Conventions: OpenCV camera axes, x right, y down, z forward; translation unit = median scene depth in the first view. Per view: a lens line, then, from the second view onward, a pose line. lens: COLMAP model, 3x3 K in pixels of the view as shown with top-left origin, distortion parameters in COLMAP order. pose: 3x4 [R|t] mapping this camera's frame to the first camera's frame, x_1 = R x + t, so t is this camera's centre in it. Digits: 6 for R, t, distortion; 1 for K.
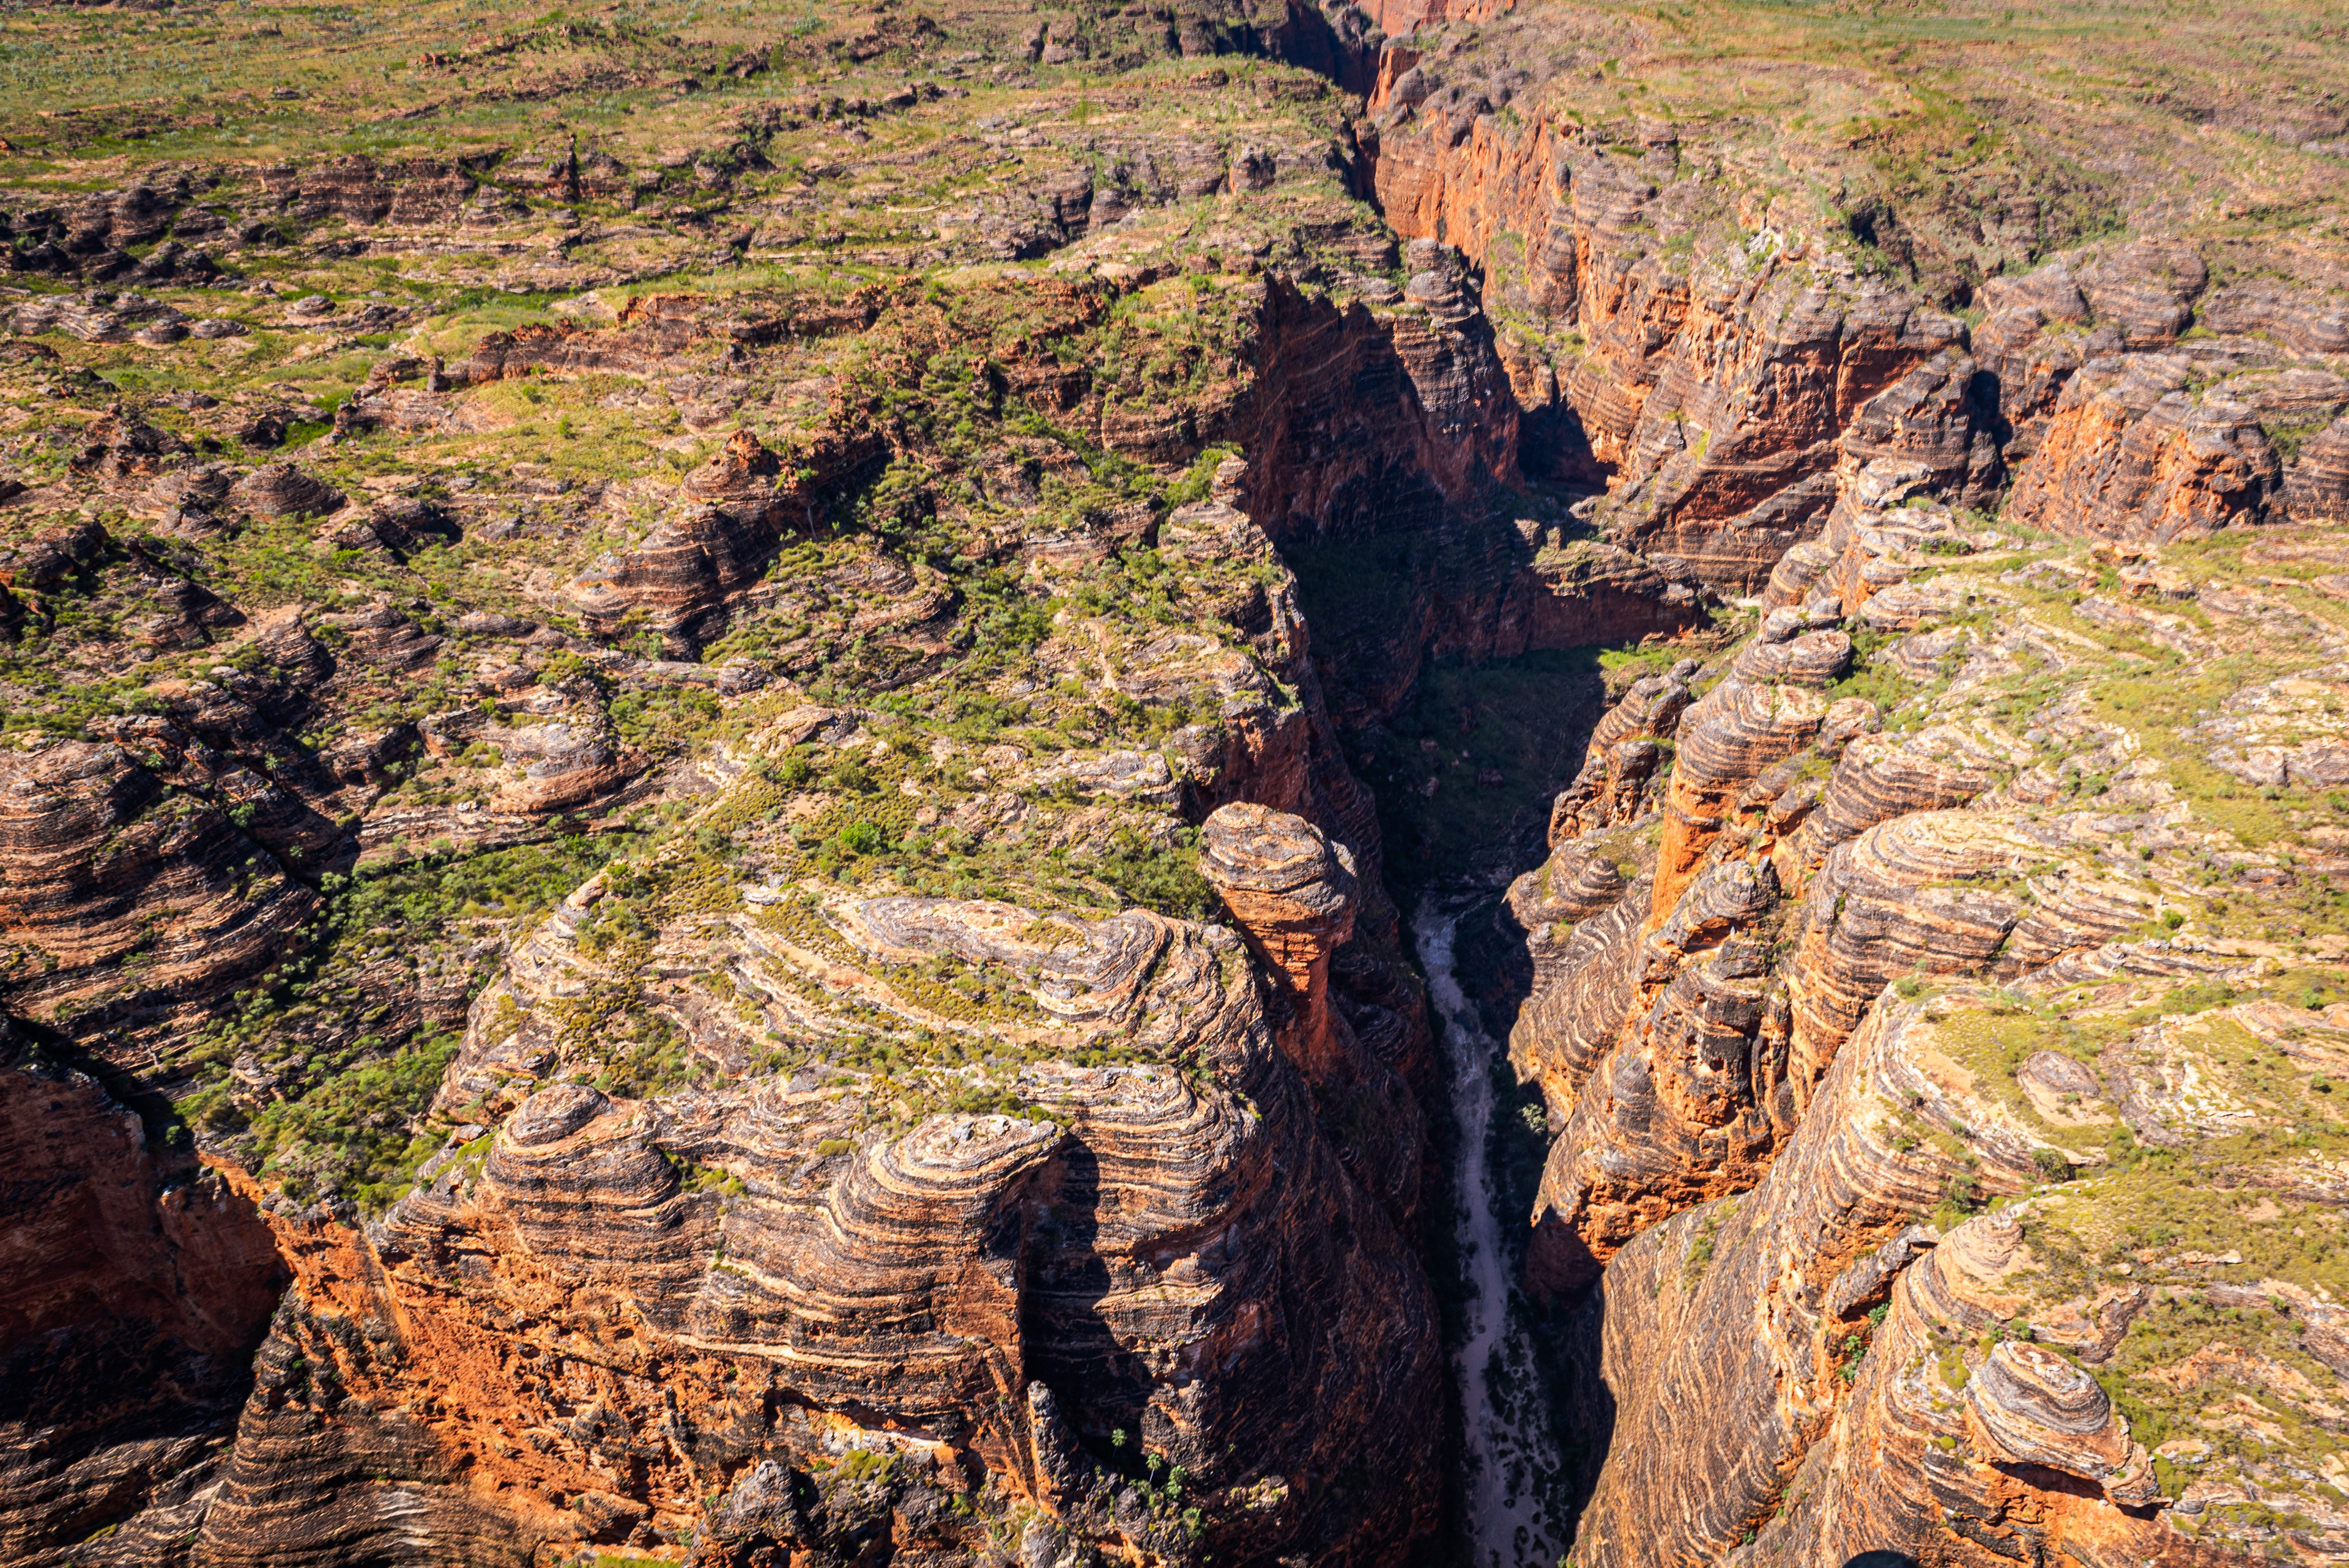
lens RADIAL K [[1866.6, 0, 1175.0], [0, 1866.6, 783.2], [0, 0, 1]] dist [0.003658, 0.006120]
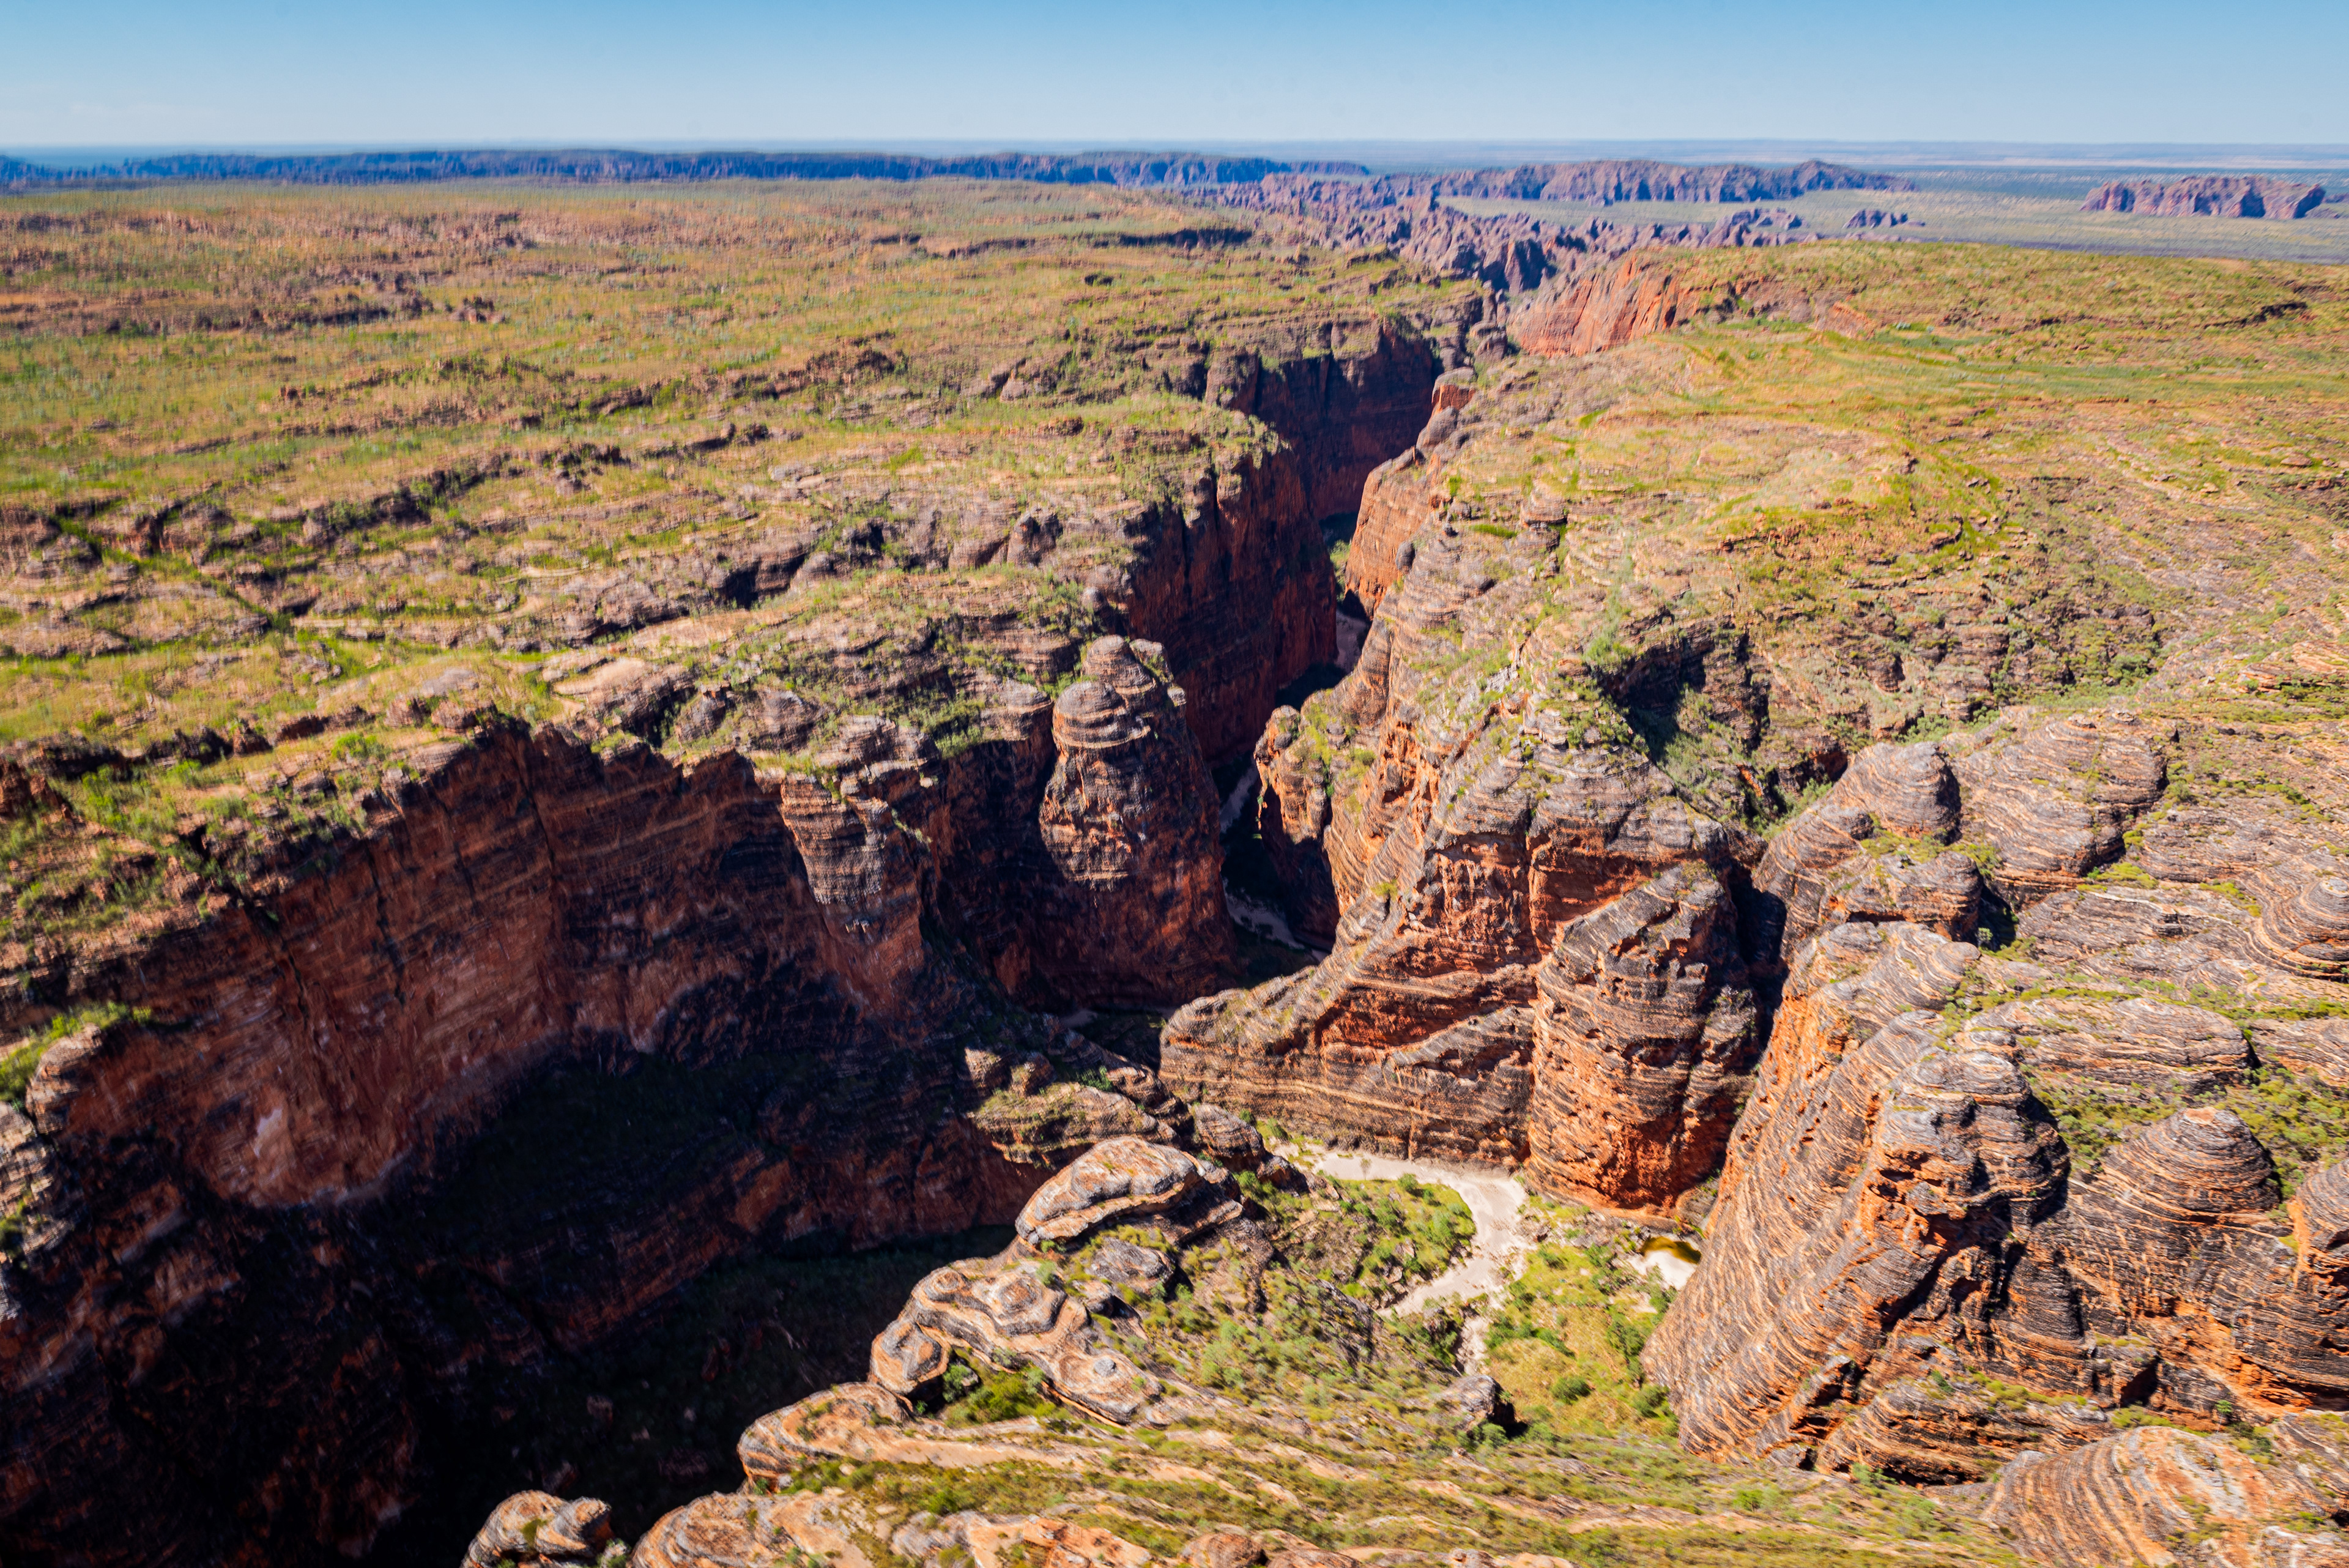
lens RADIAL K [[1611.2, 0, 1171.8], [0, 1611.2, 782.9], [0, 0, 1]] dist [0.001005, -0.000497]
pose [[0.948401, 0.096874, -0.301912, 0.407770], [-0.128267, 0.988012, -0.085905, -0.185272], [0.289971, 0.120197, 0.949457, 0.371962]]
